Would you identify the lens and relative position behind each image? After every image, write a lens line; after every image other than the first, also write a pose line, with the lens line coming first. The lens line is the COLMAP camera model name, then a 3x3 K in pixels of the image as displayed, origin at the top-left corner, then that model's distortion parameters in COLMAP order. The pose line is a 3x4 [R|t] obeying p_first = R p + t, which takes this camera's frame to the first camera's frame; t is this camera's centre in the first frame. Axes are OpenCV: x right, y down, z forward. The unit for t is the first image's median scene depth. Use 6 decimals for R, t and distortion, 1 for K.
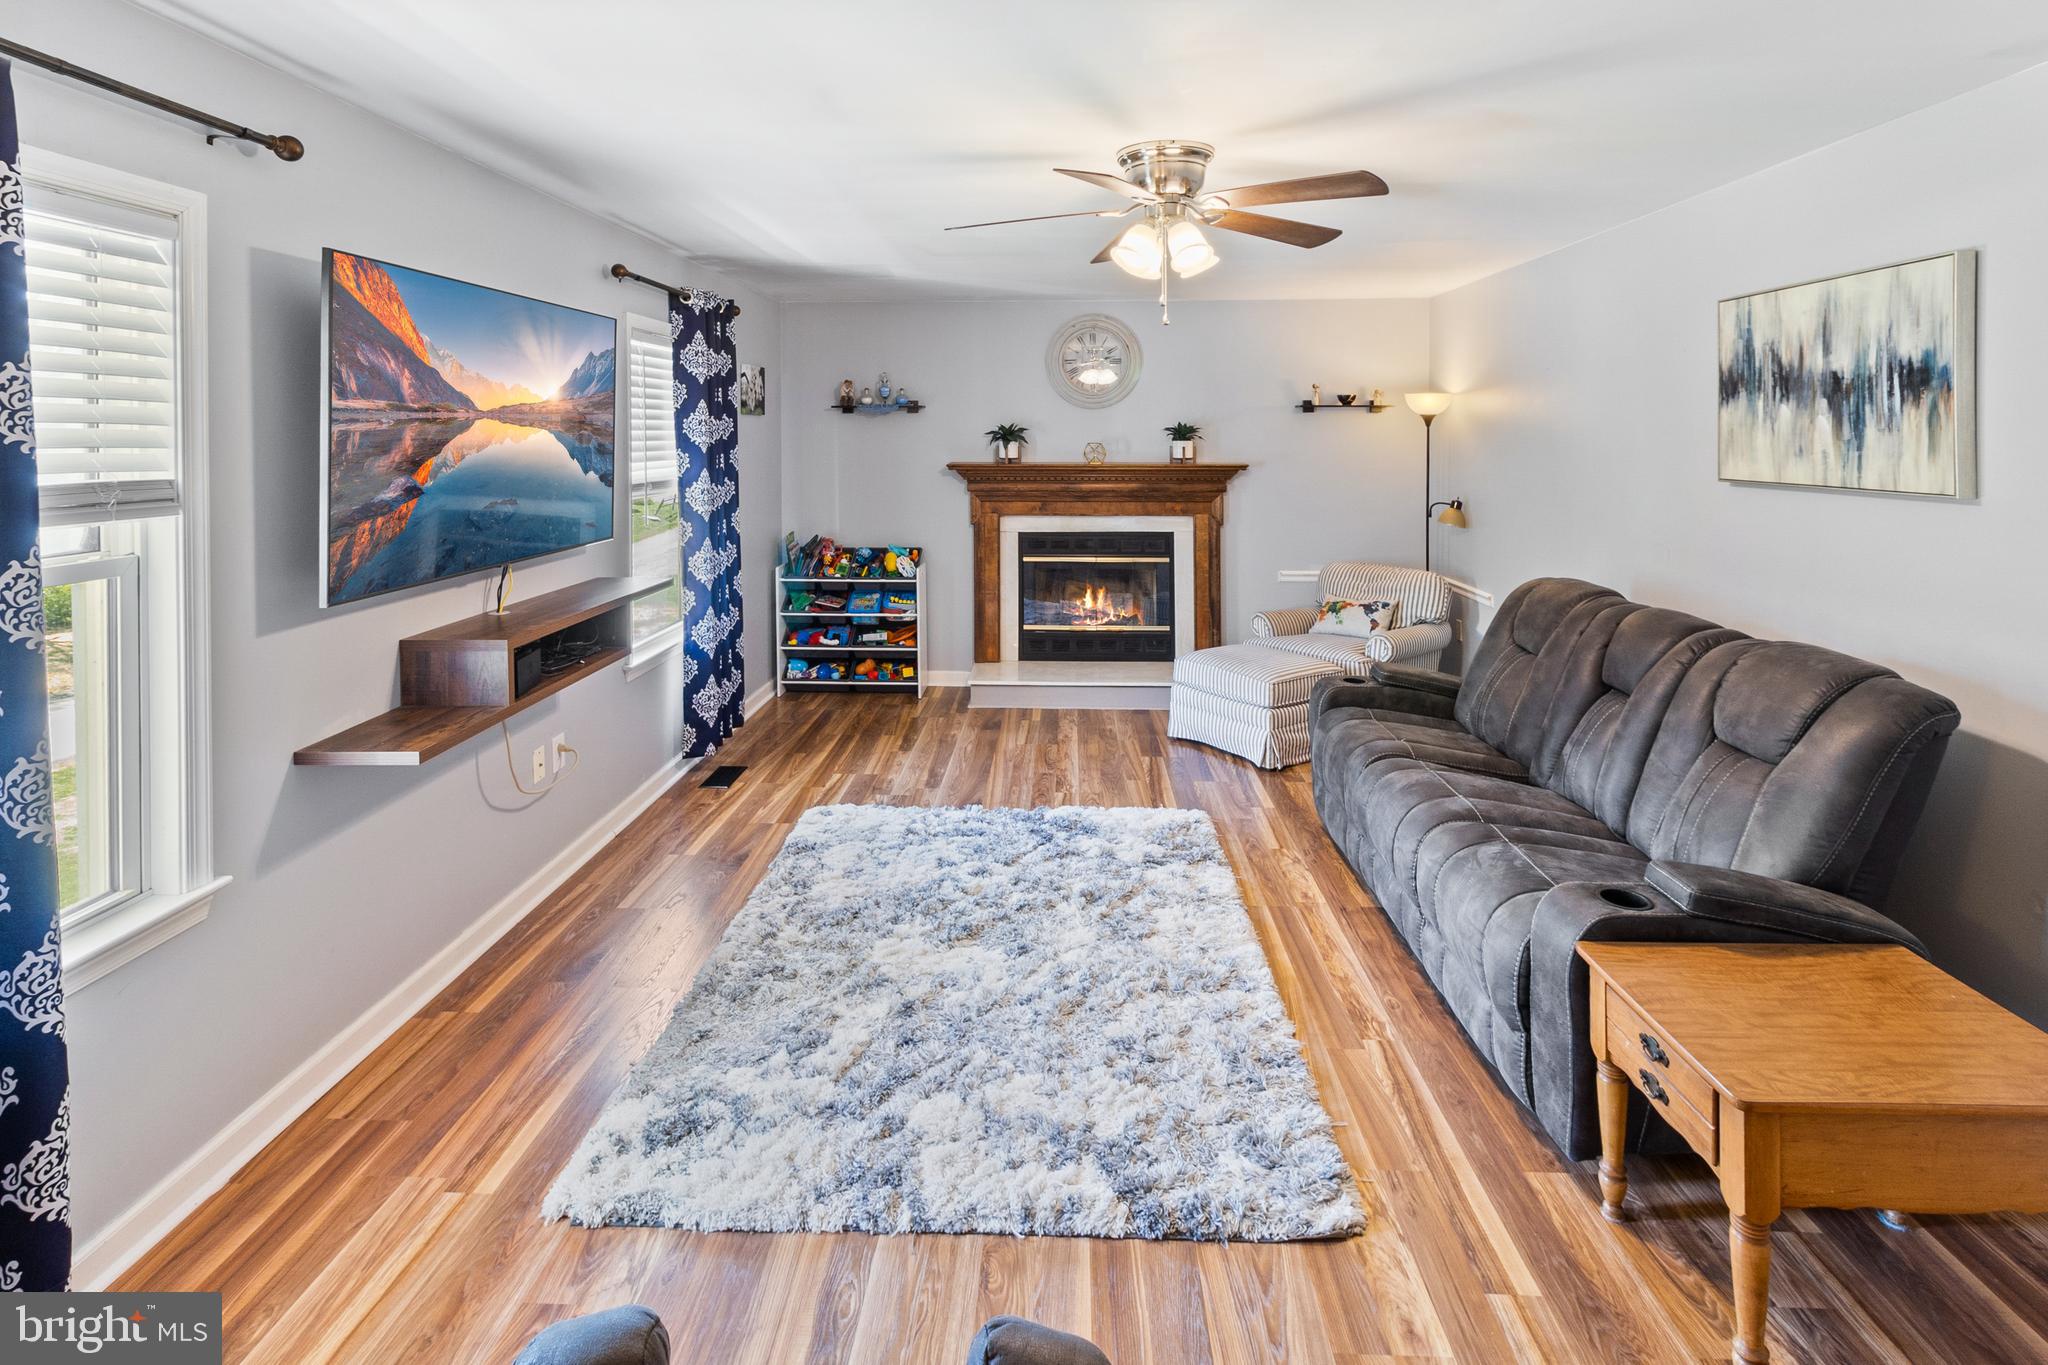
lens RADIAL K [[1012.9, 0, 1019.2], [0, 1012.9, 610.7], [0, 0, 1]] dist [0.001604, -0.000034]
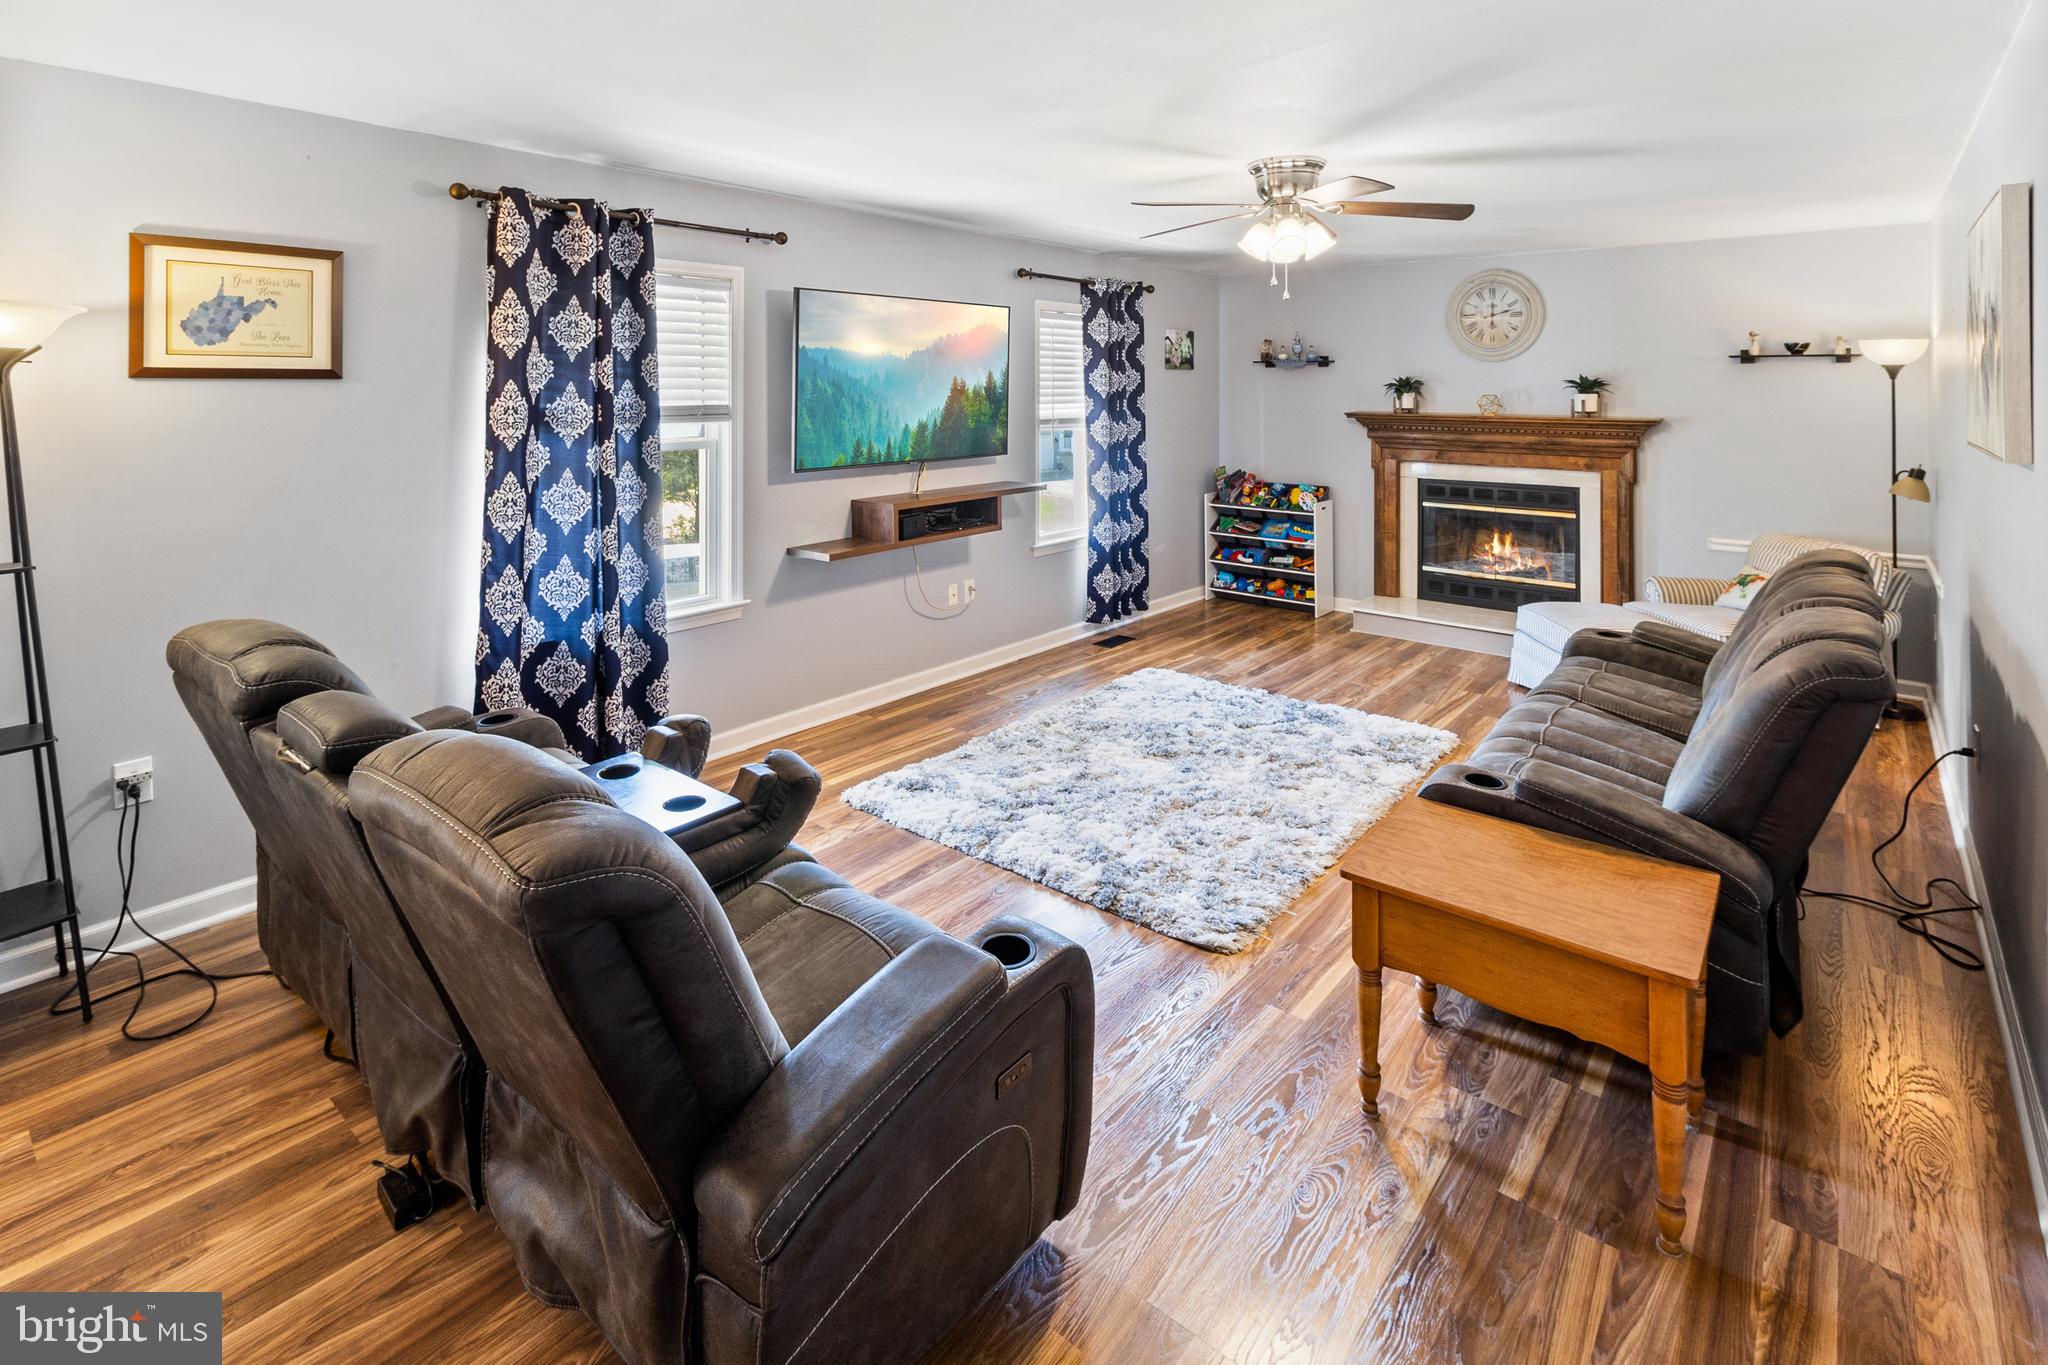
lens RADIAL K [[961.1, 0, 1023.0], [0, 961.1, 644.9], [0, 0, 1]] dist [0.001270, 0.000330]
pose [[0.795134, 0.163221, -0.584055, 0.390652], [-0.108998, 0.985880, 0.127126, 0.018836], [0.596558, -0.037421, 0.801697, -0.117018]]
